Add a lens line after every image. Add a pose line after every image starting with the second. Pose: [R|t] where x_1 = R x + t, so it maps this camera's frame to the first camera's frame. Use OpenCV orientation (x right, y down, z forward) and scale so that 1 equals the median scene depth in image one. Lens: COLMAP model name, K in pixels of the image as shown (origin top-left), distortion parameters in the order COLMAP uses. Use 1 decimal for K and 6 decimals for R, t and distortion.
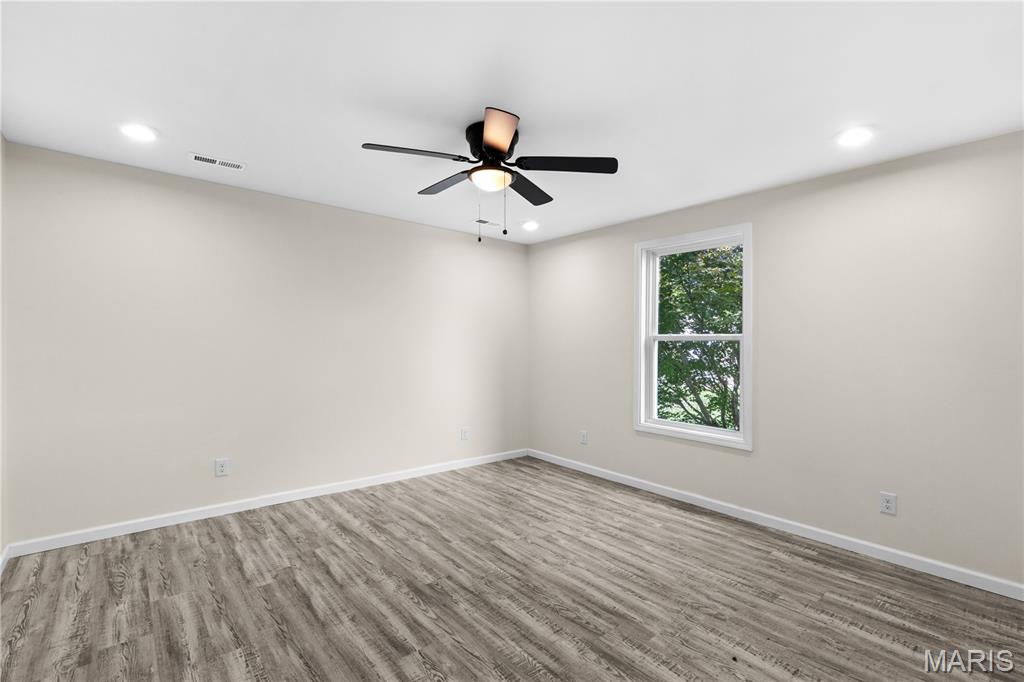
lens RADIAL K [[461.6, 0, 516.8], [0, 461.6, 341.7], [0, 0, 1]] dist [0.001481, 0.000595]
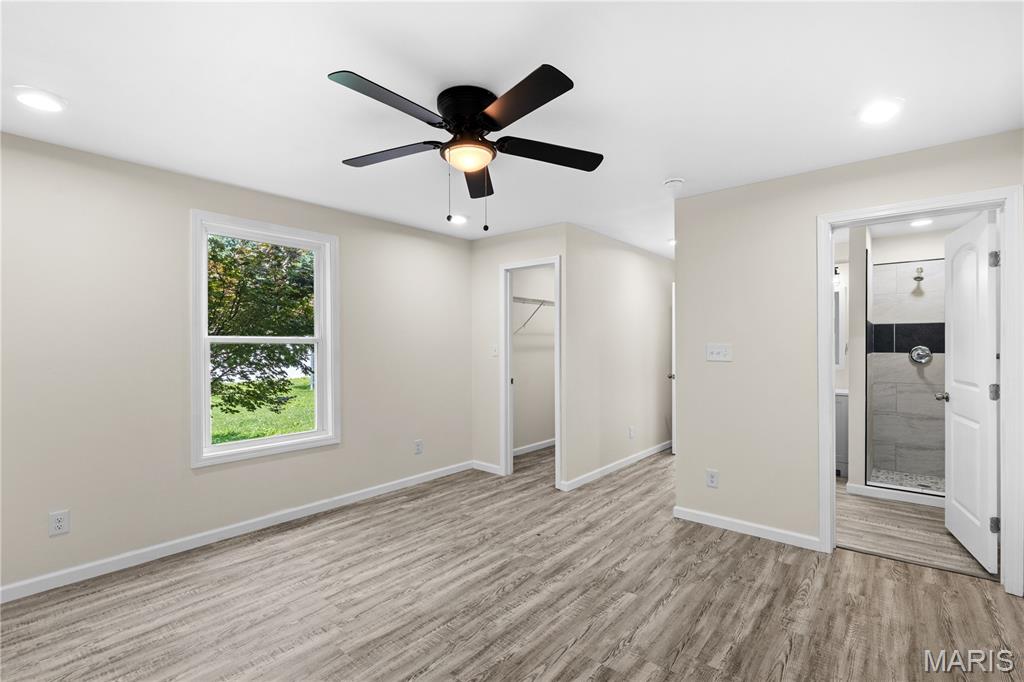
lens RADIAL K [[461.6, 0, 514.0], [0, 461.6, 341.4], [0, 0, 1]] dist [0.001481, 0.000595]
pose [[-0.160201, -0.003255, 0.987079, -0.775685], [0.001352, 0.999993, 0.003517, -0.013170], [-0.987084, 0.001898, -0.160195, 0.902893]]
